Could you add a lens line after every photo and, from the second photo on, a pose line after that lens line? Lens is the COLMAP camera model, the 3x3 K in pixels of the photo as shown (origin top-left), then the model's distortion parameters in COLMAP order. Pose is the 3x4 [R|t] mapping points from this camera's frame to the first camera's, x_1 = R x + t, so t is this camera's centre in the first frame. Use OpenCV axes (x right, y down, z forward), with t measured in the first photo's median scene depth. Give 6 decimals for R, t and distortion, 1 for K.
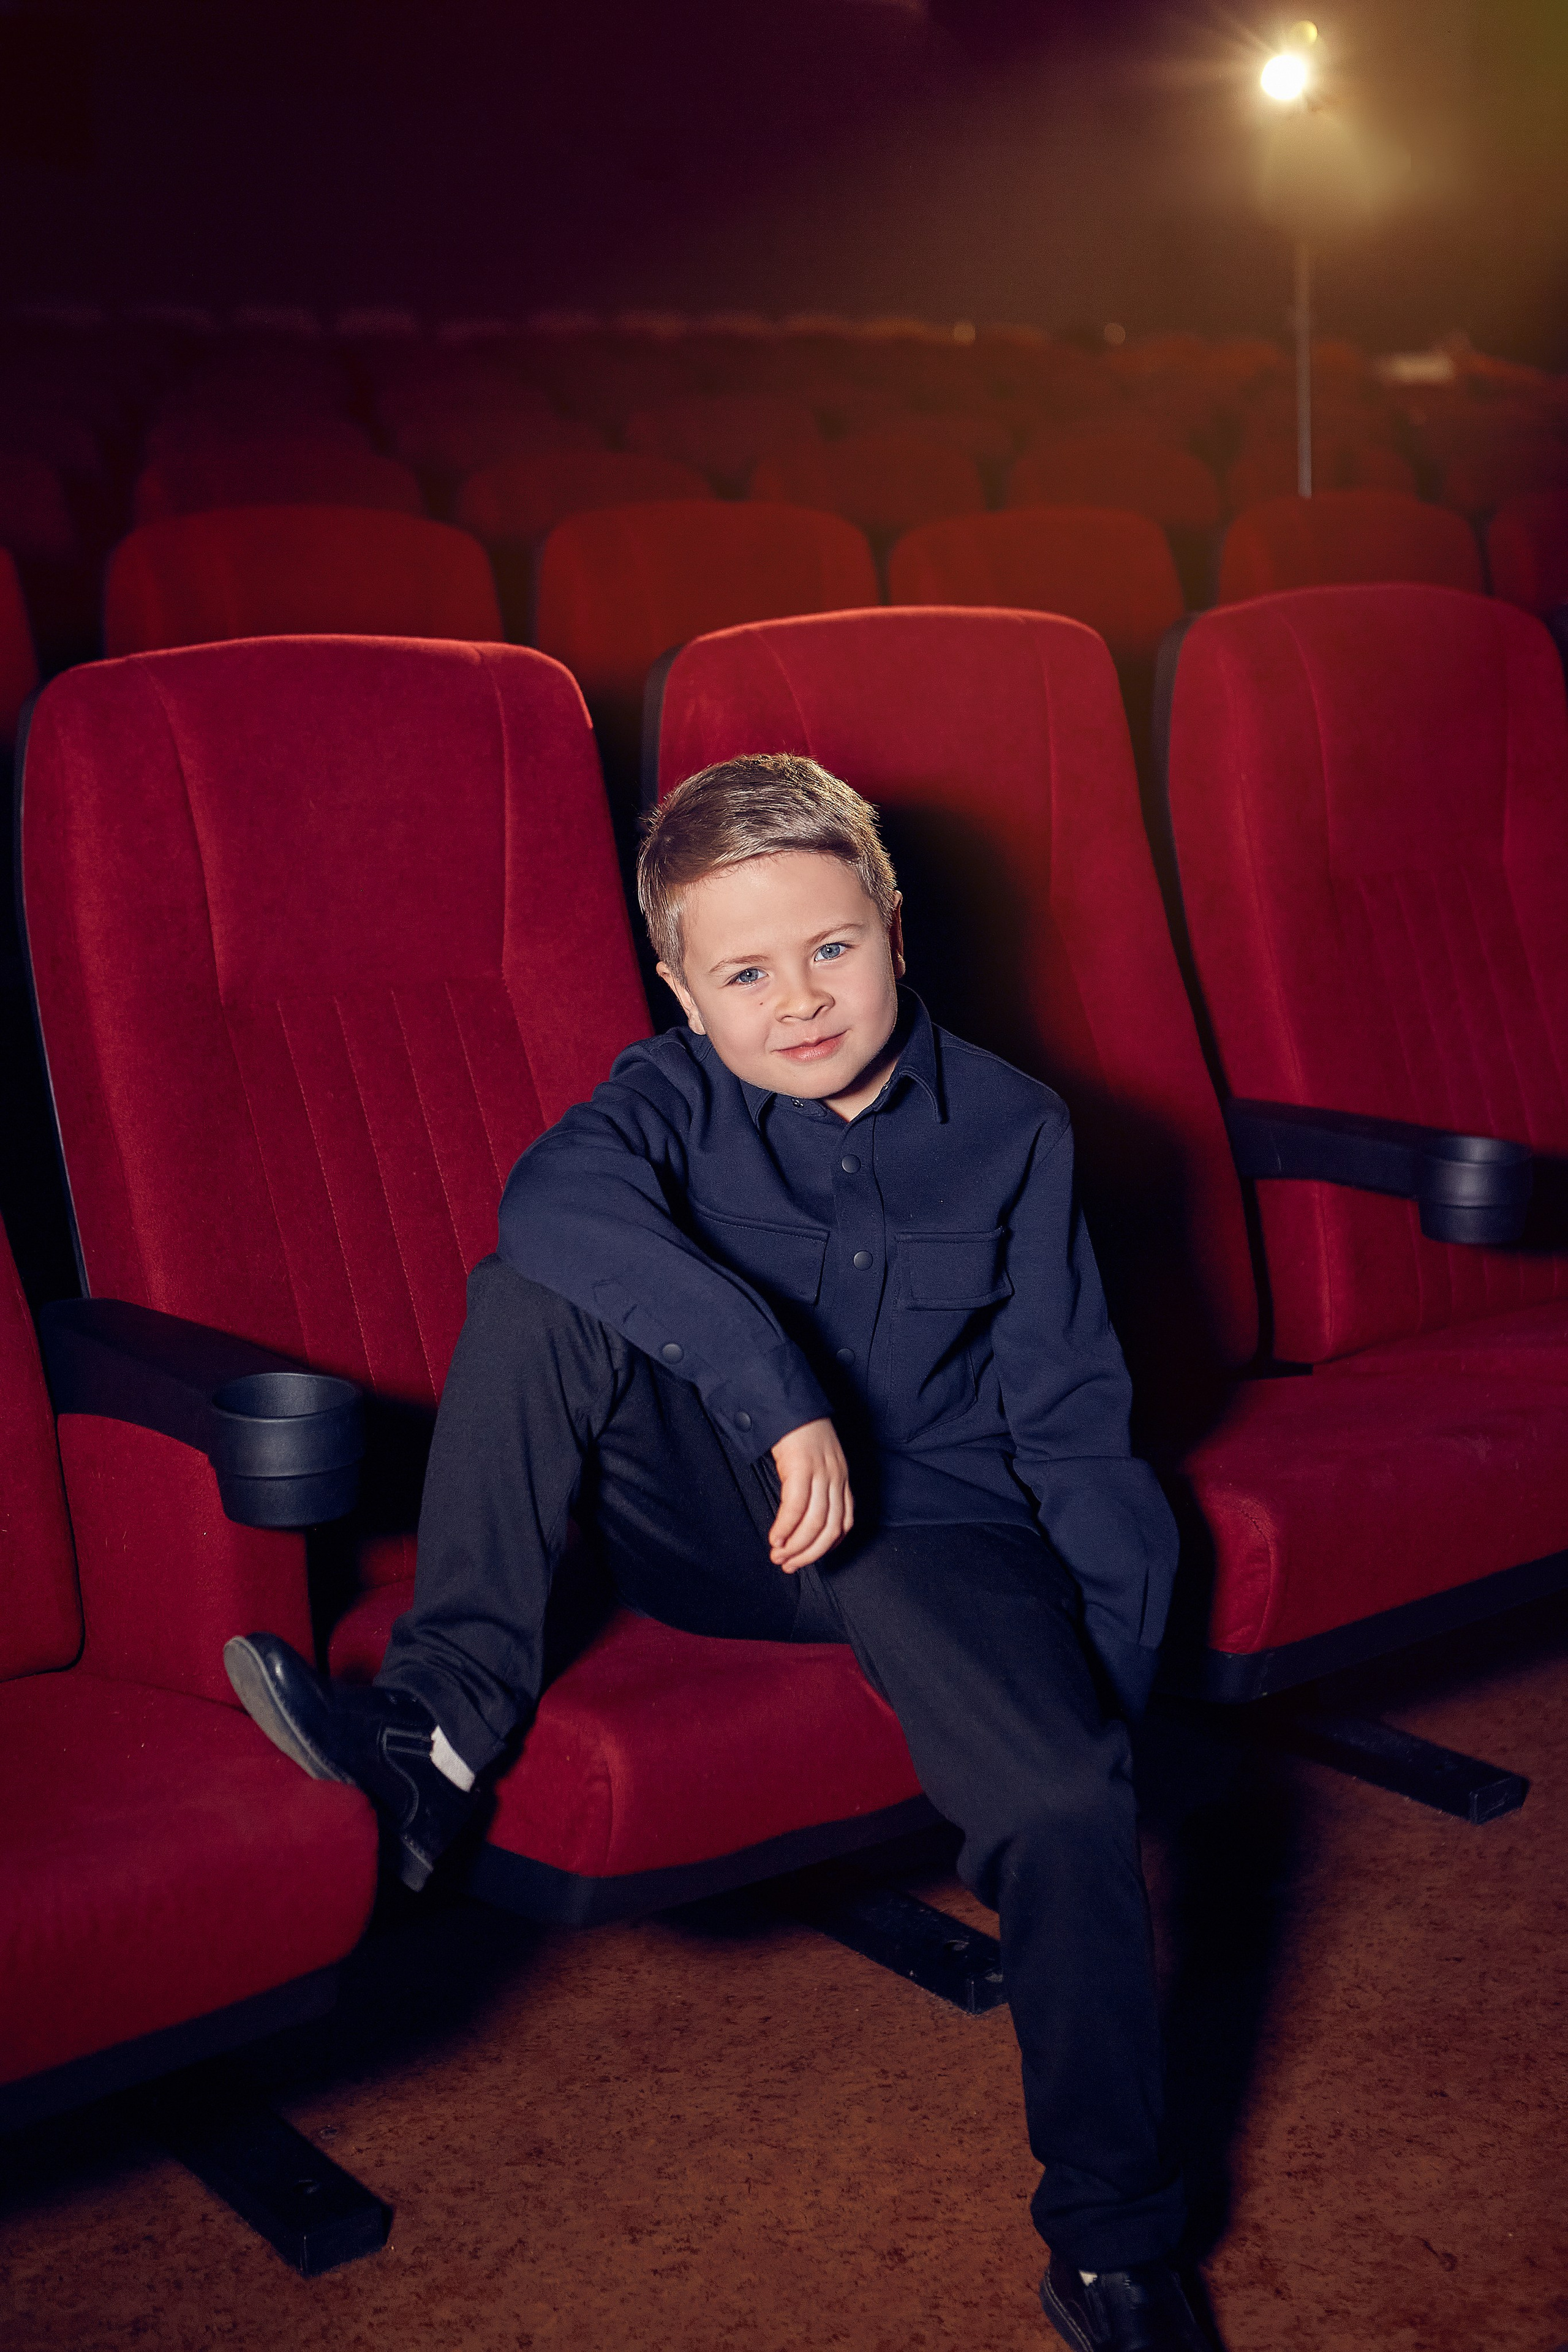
lens RADIAL K [[3214.0, 0, 755.6], [0, 3214.0, 1186.0], [0, 0, 1]] dist [-0.006528, 0.153271]
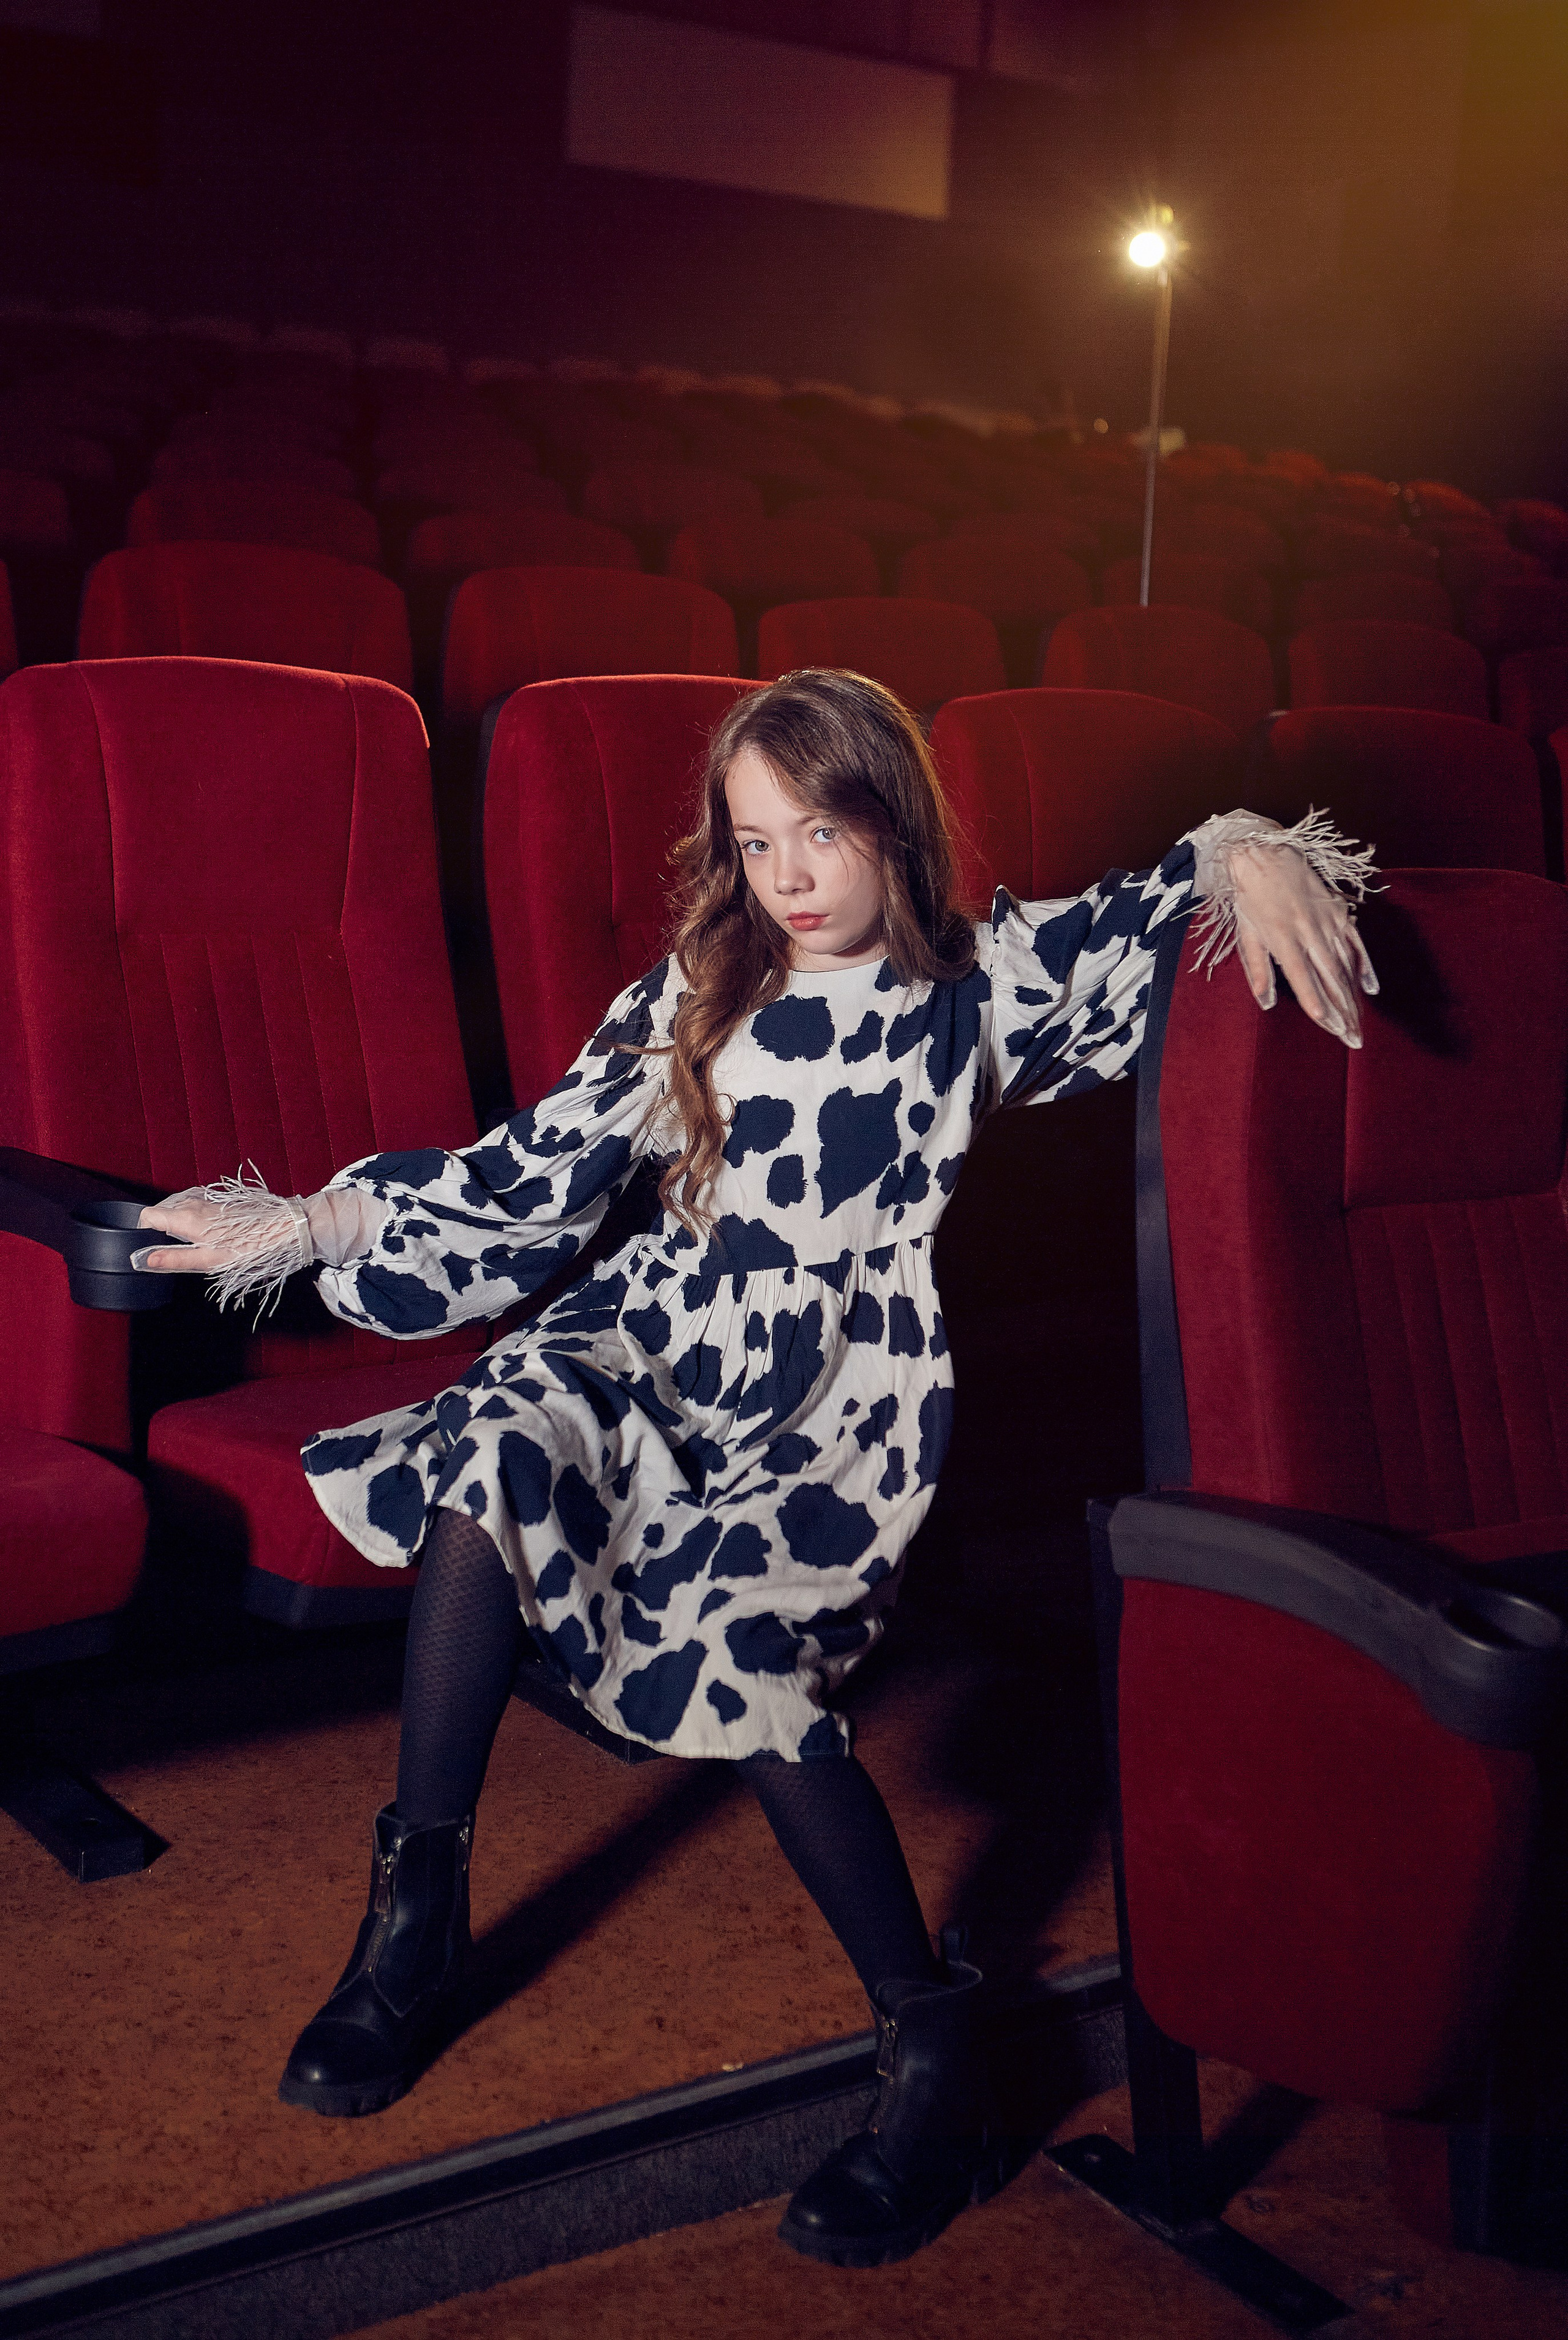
lens RADIAL K [[3141.2, 0, 784.0], [0, 3141.2, 1170.0], [0, 0, 1]] dist [0.001504, 0.042302]
pose [[0.995890, 0.089025, 0.016651, 0.094234], [-0.088792, 0.995948, -0.014265, 0.034844], [-0.017853, 0.012728, 0.999760, -0.285921]]
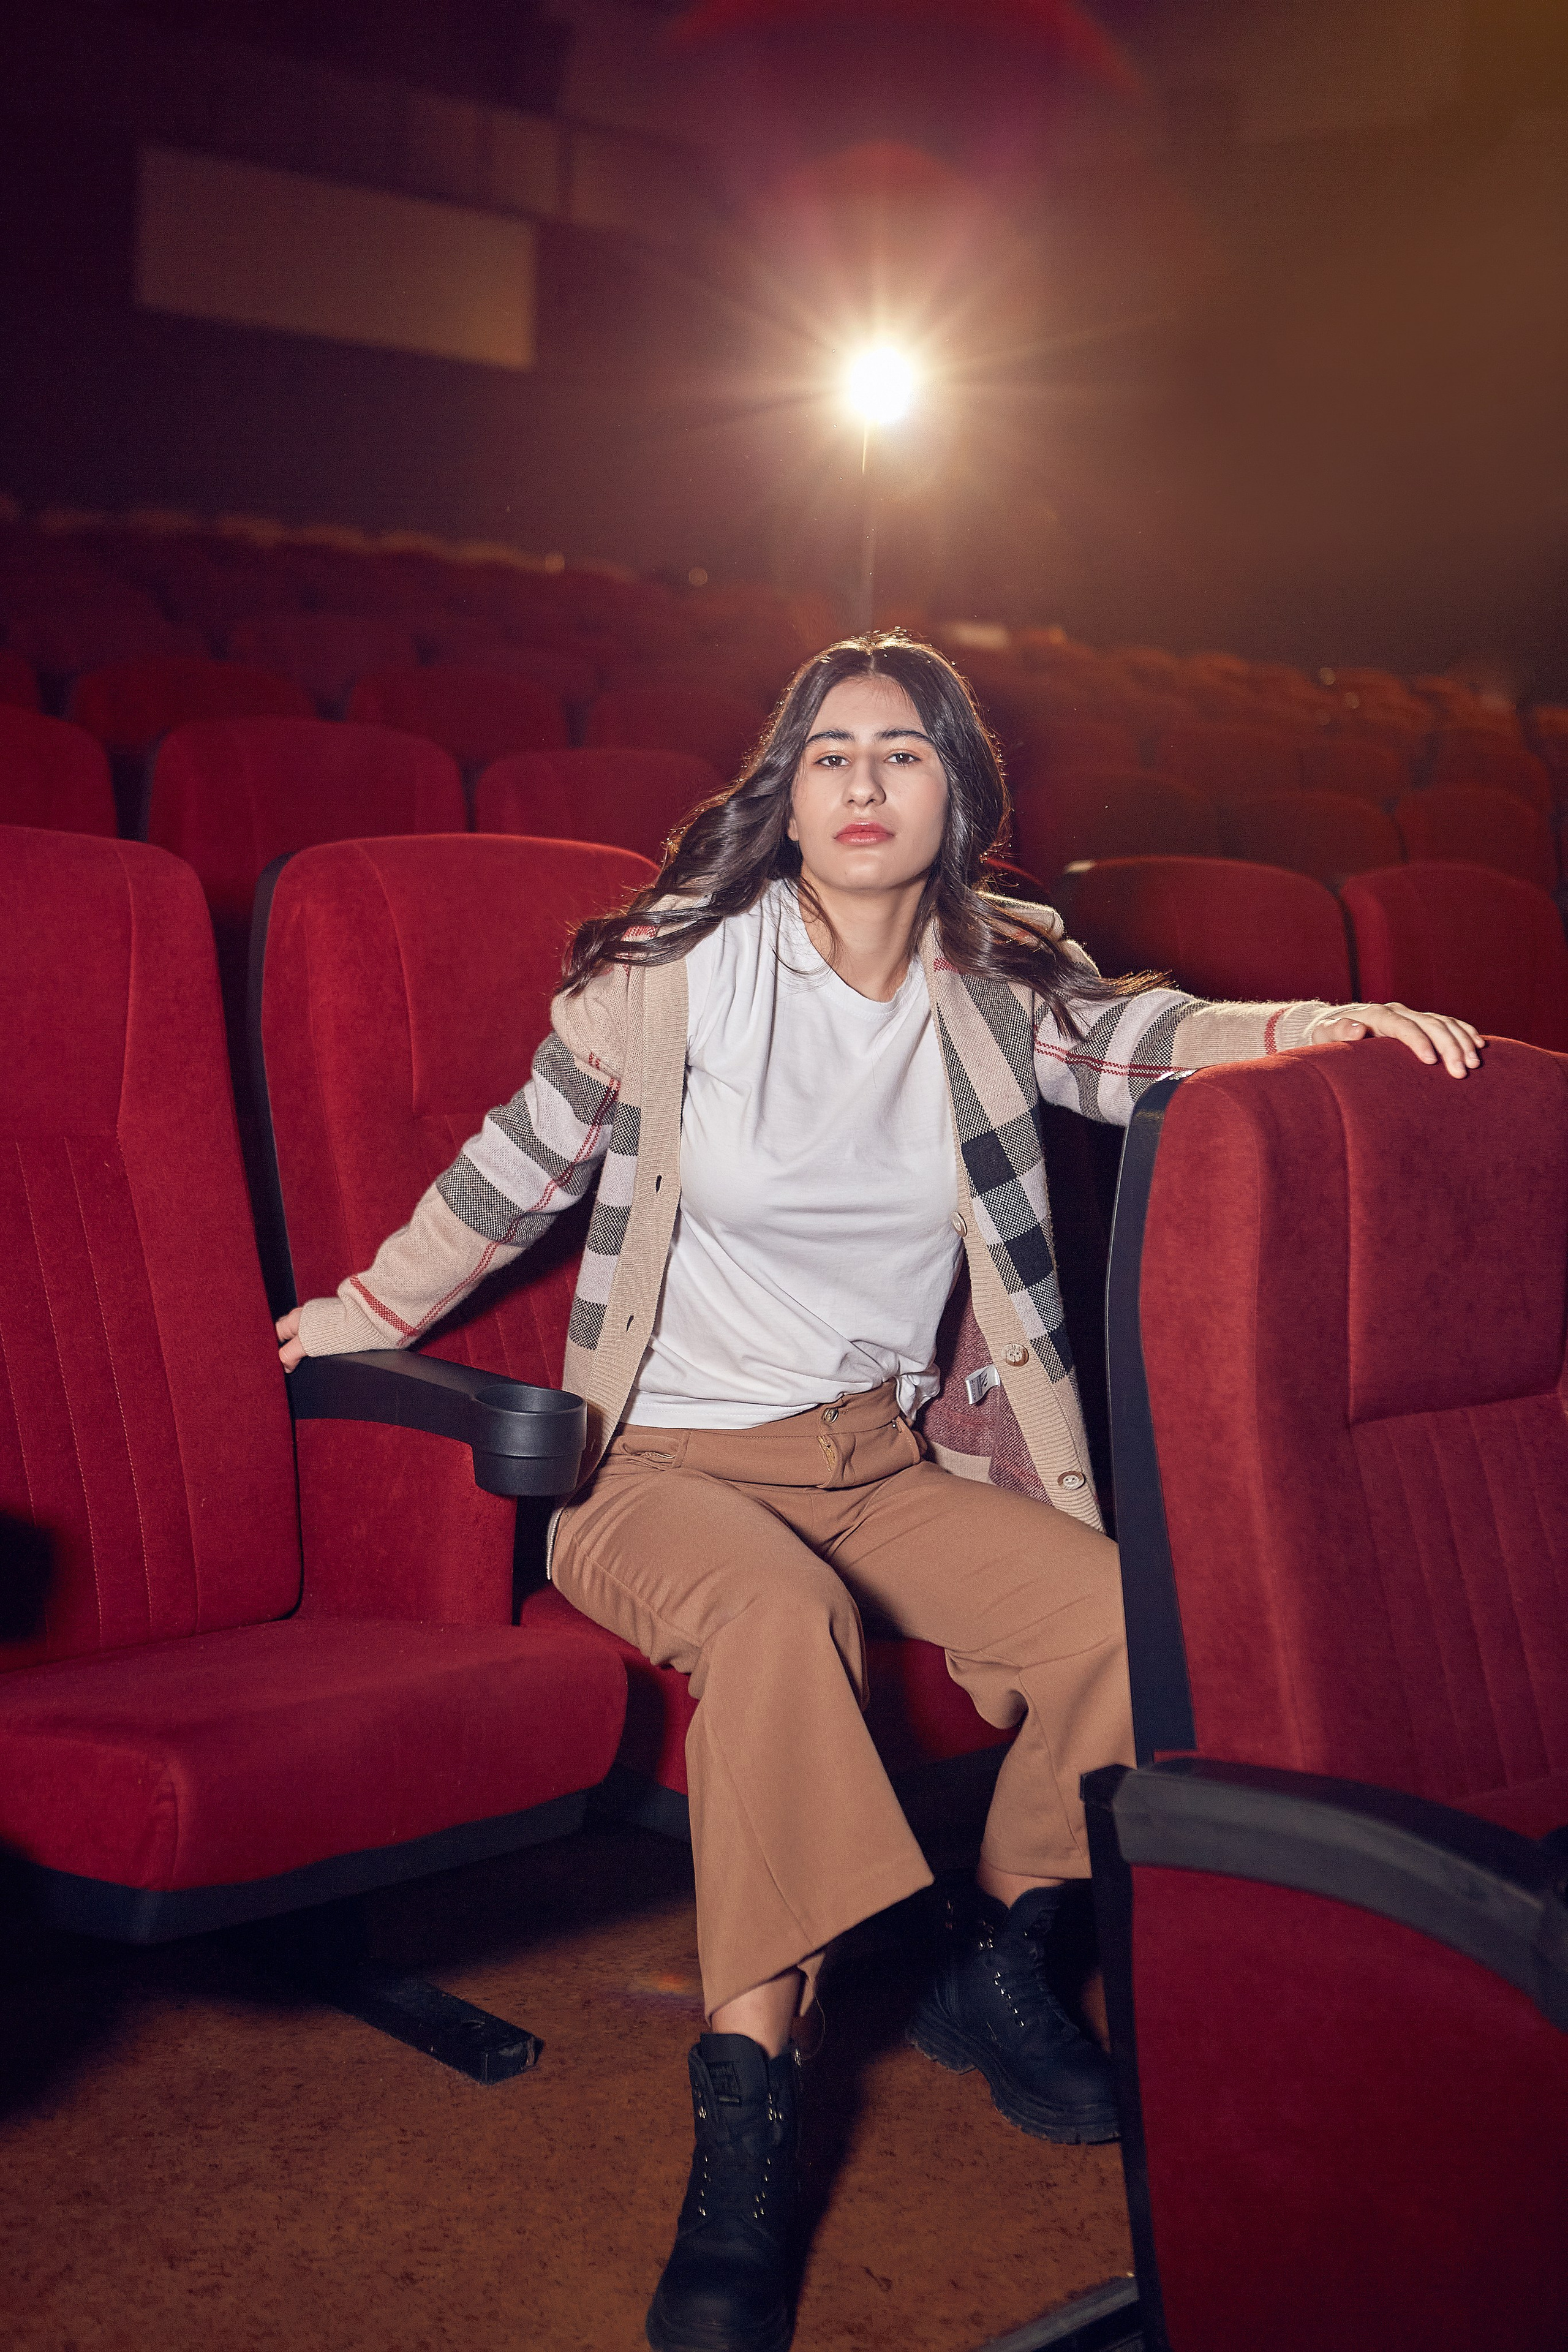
lens RADIAL K [[3190.6, 0, 784.0], [0, 3190.6, 1176.0], [0, 0, 1]] dist [0.003145, 0.054670]
pose [[0.987431, 0.059263, 0.146520, -0.012233], [-0.049229, 0.996248, -0.071185, 0.017833], [-0.150189, 0.063077, 0.986643, -0.141647]]
